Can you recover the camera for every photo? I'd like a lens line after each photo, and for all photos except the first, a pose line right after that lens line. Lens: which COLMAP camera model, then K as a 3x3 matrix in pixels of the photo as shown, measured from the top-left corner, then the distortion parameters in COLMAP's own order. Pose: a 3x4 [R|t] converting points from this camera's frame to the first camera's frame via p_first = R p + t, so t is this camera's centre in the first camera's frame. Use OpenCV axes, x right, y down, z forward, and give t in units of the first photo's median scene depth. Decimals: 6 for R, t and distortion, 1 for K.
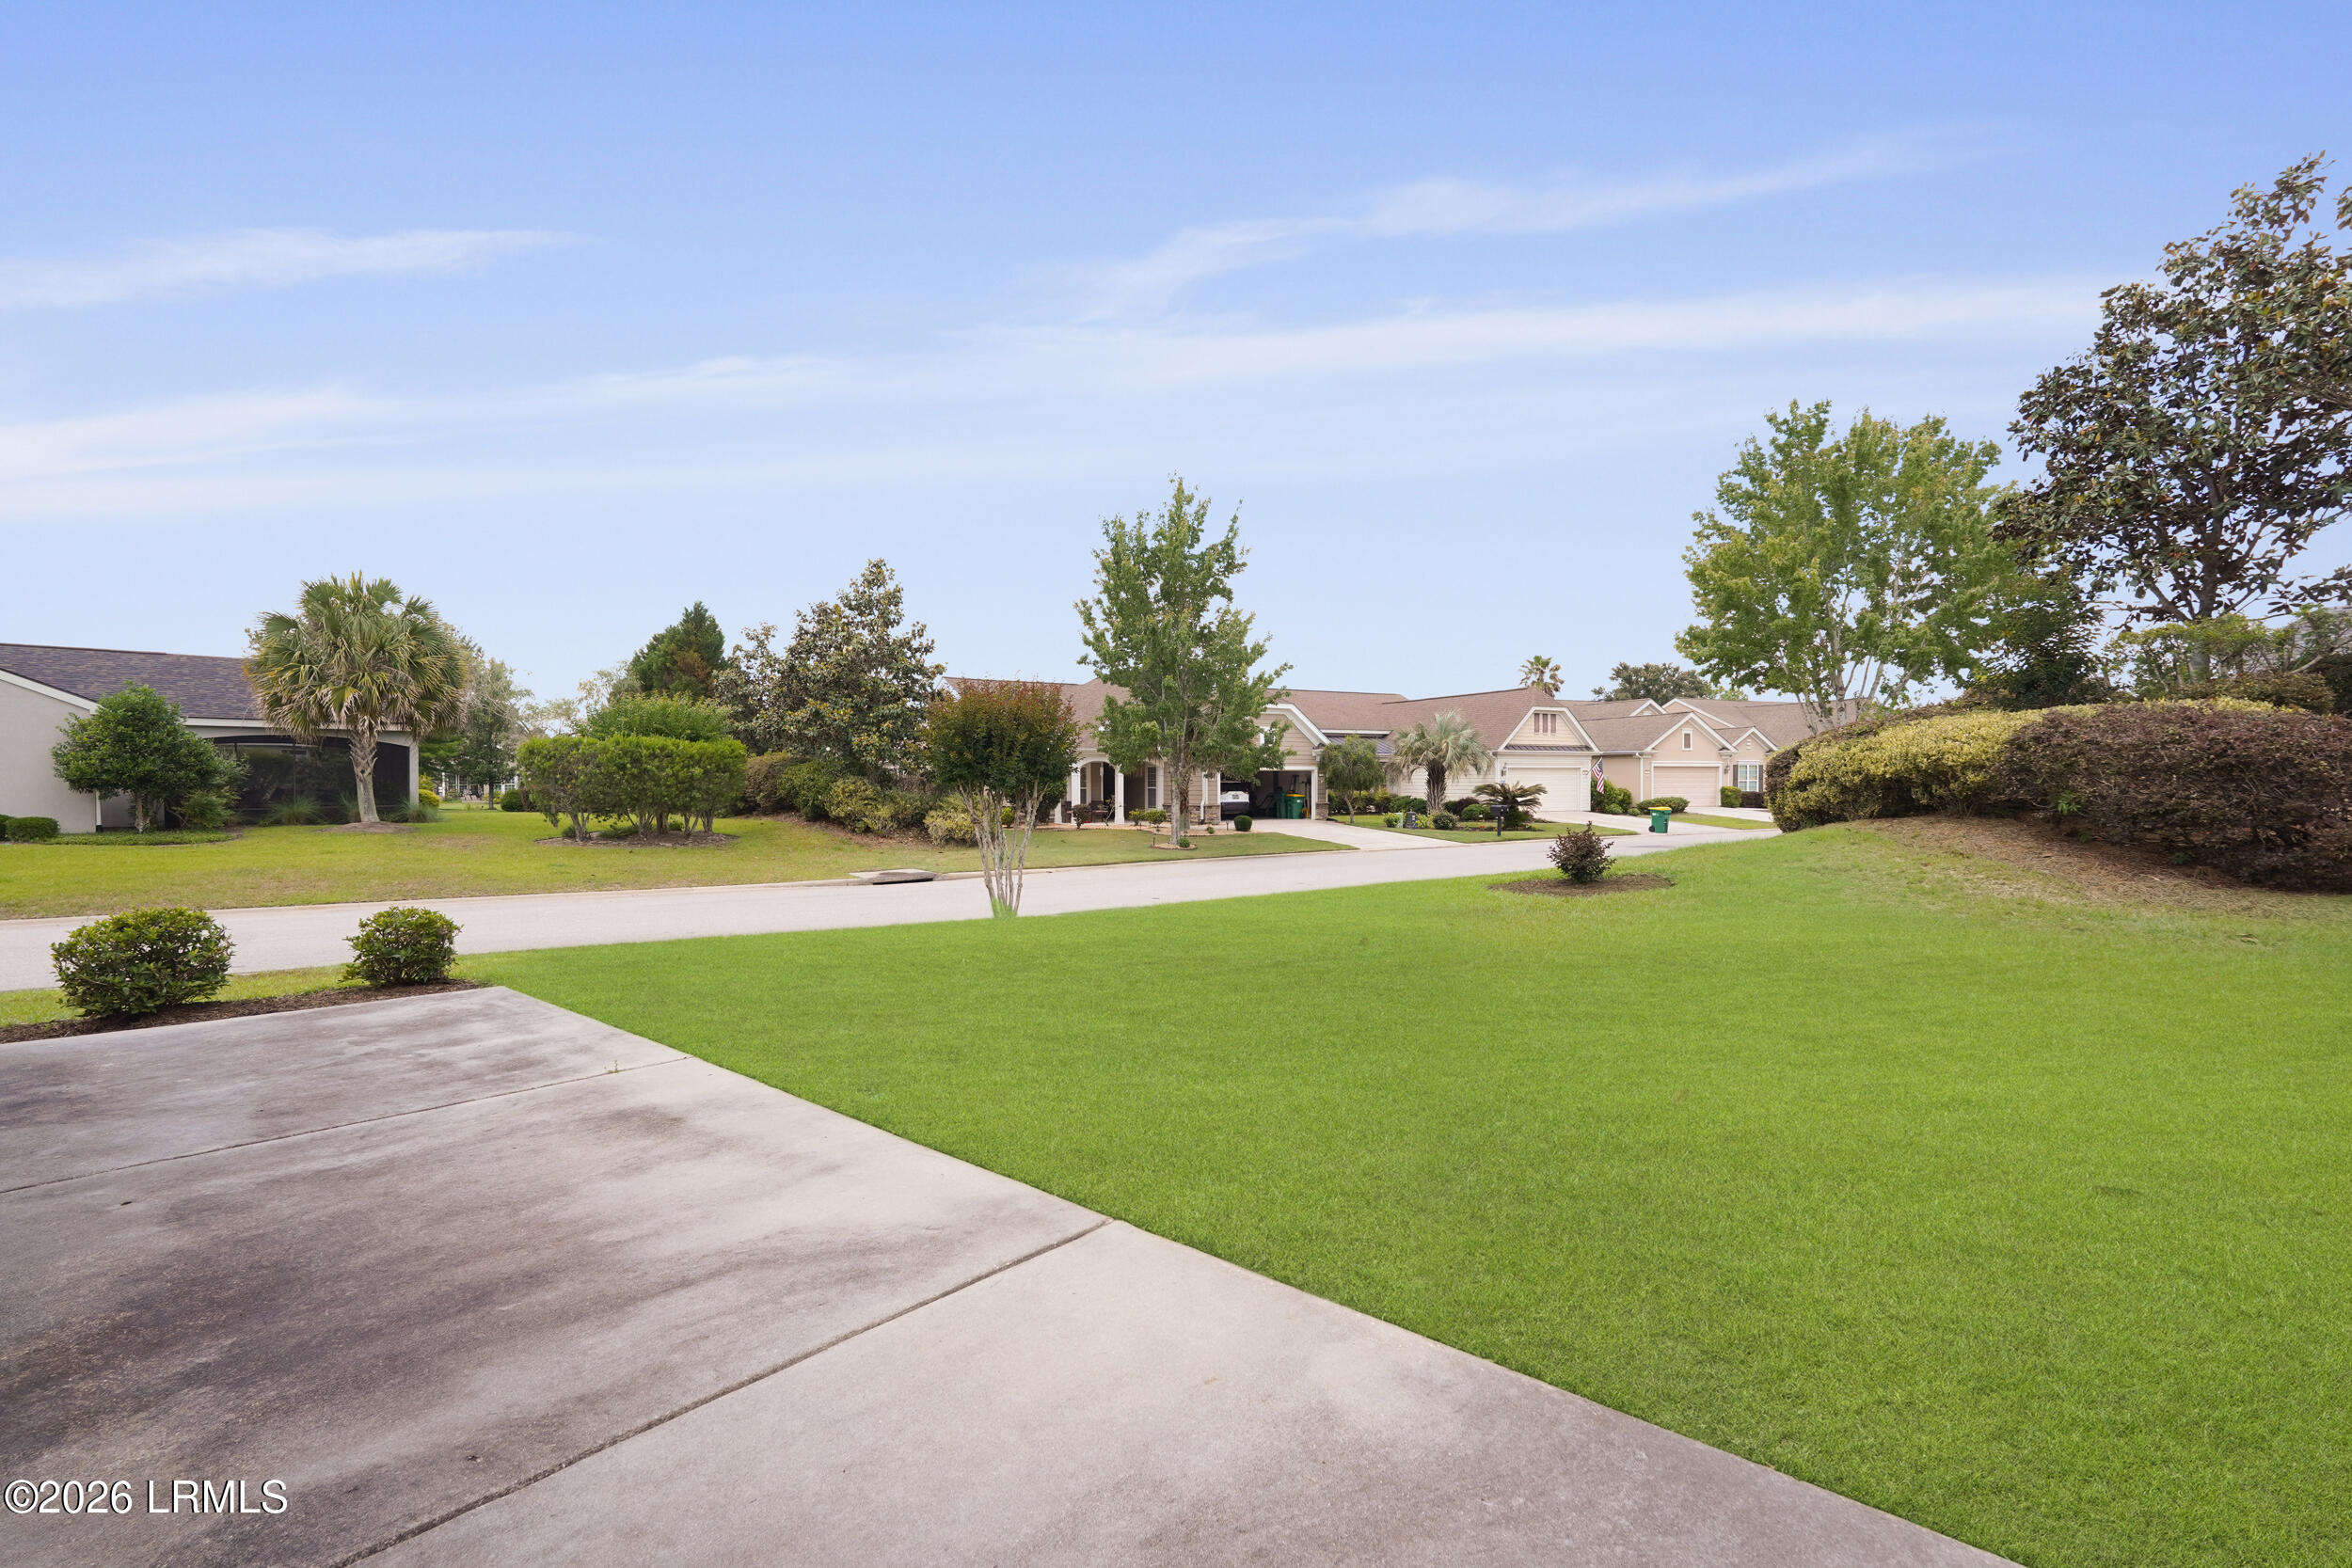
lens RADIAL K [[1042.9, 0, 1178.3], [0, 1042.9, 765.9], [0, 0, 1]] dist [-0.011071, 0.007555]
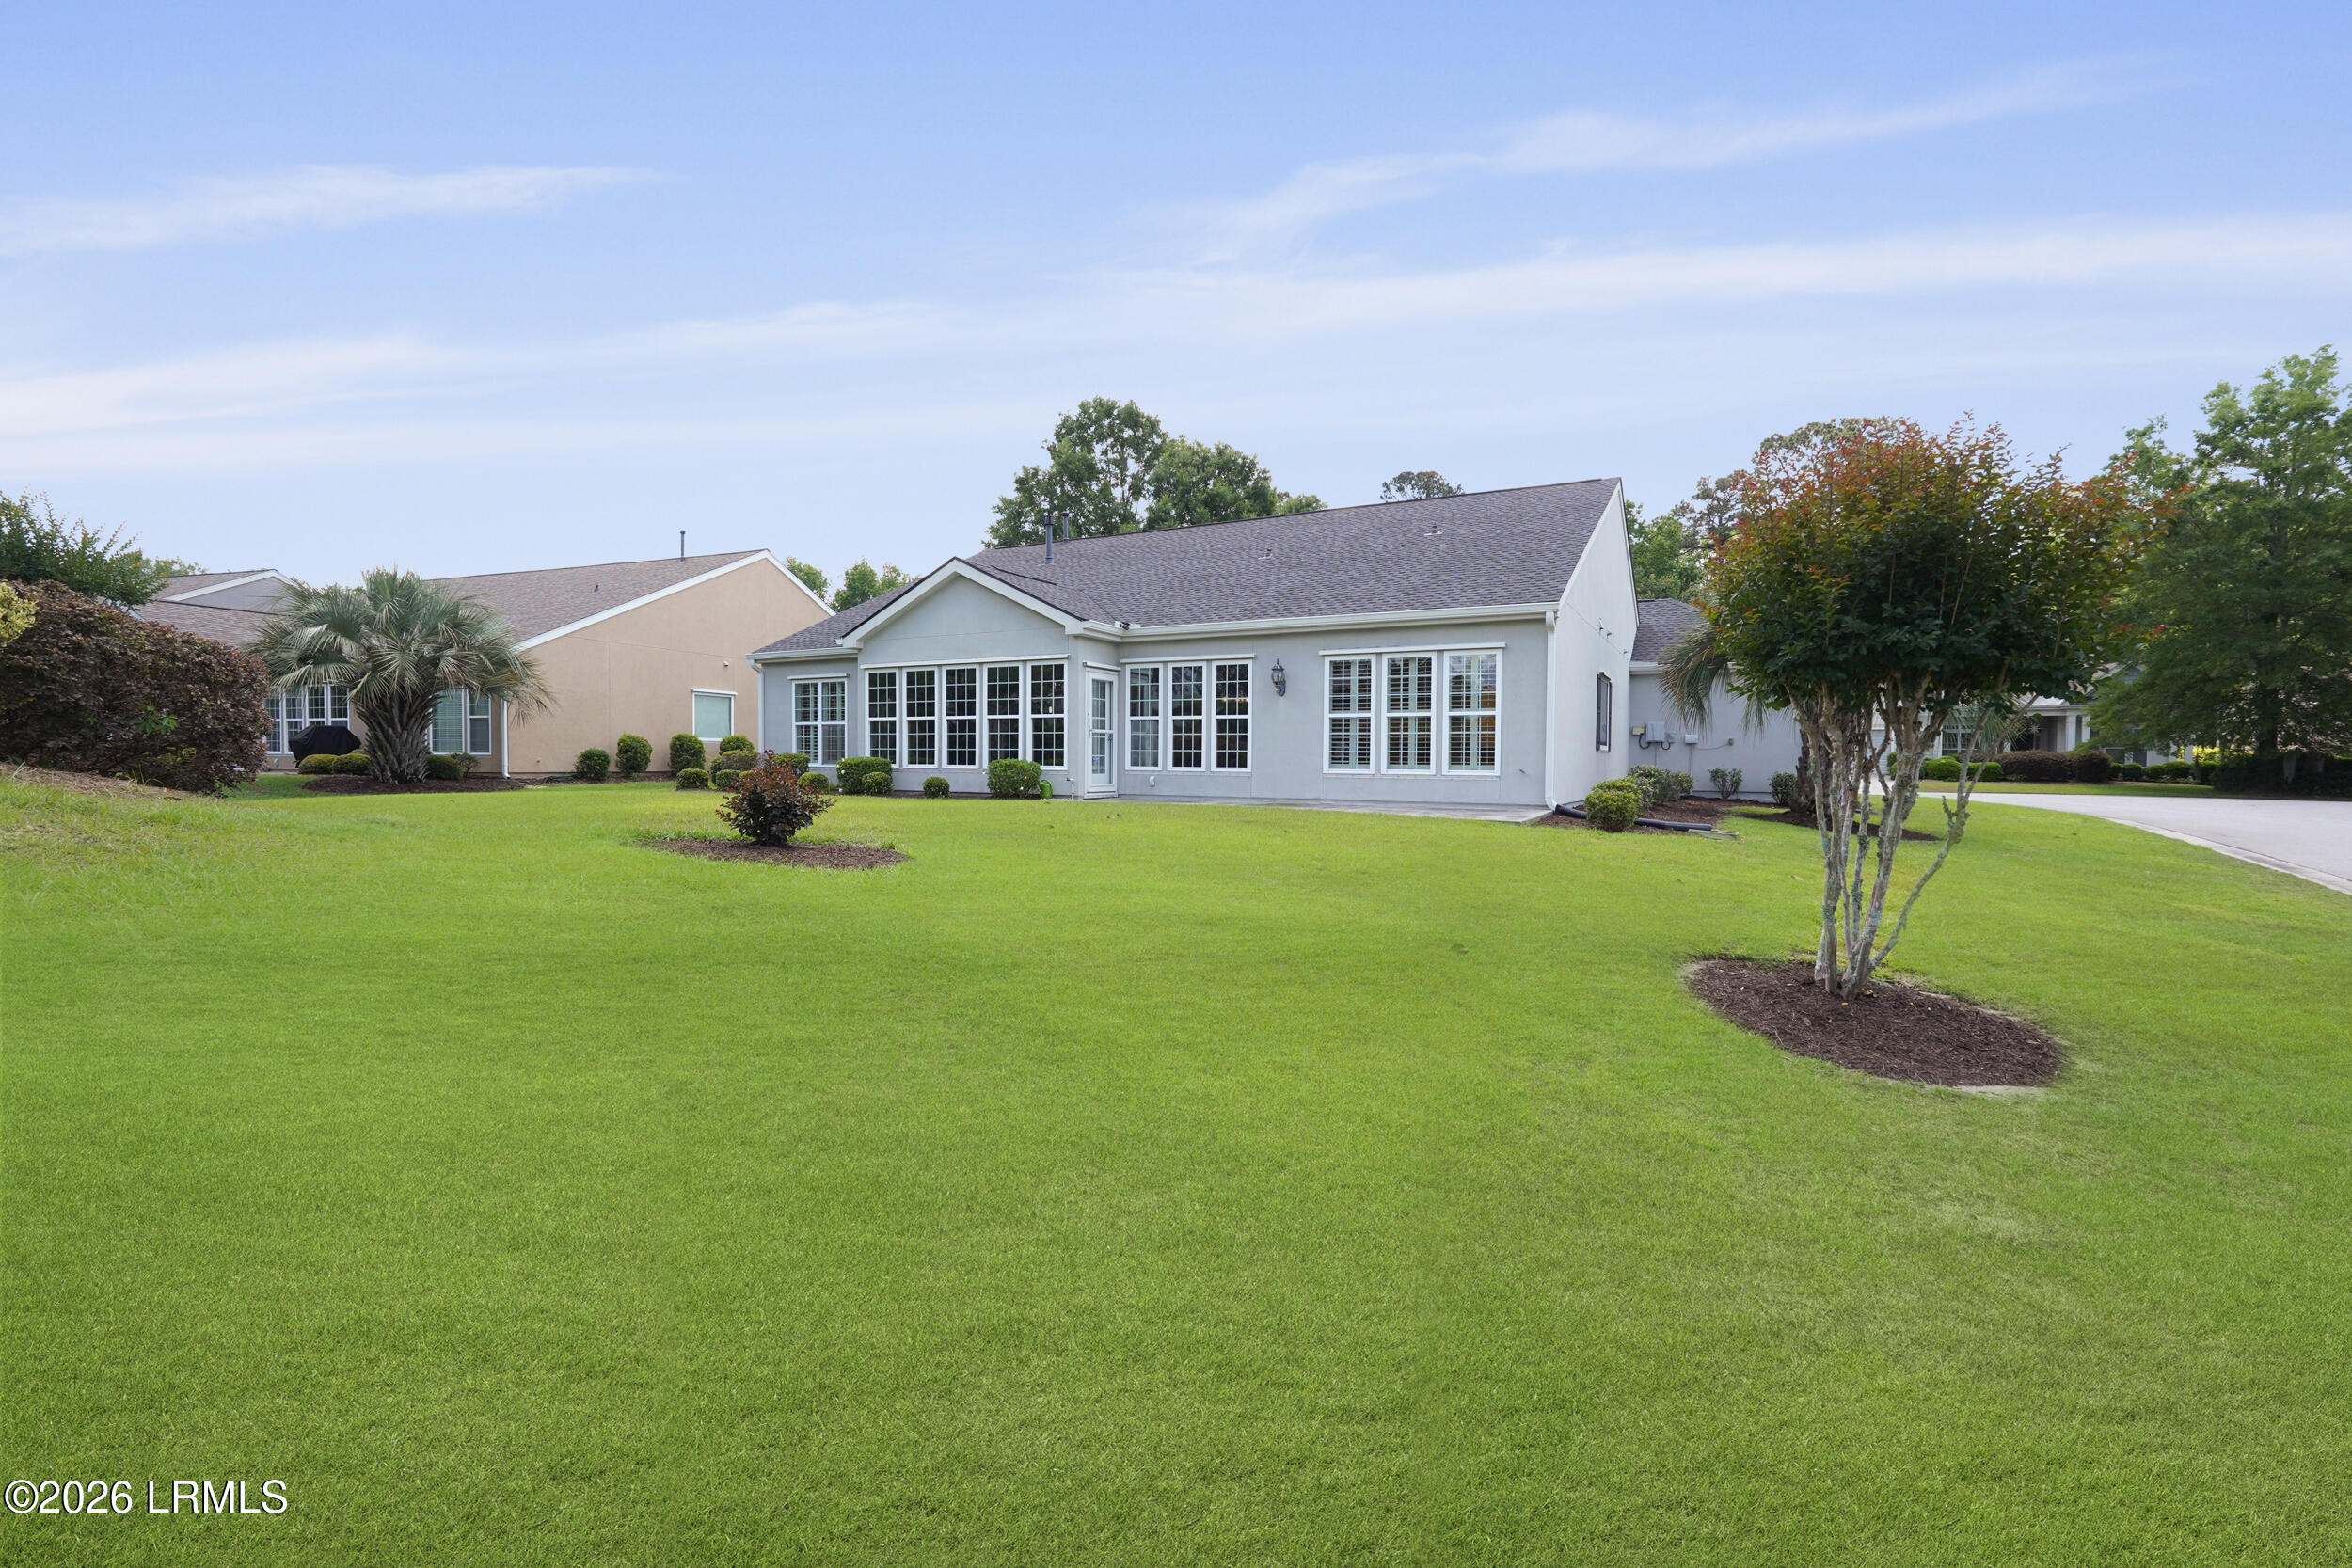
lens RADIAL K [[1042.9, 0, 1190.4], [0, 1042.9, 779.9], [0, 0, 1]] dist [-0.011071, 0.007555]
pose [[0.999998, -0.001481, -0.001367, 0.752215], [0.001505, 0.999841, 0.017743, -0.000667], [0.001340, -0.017745, 0.999842, -0.003299]]
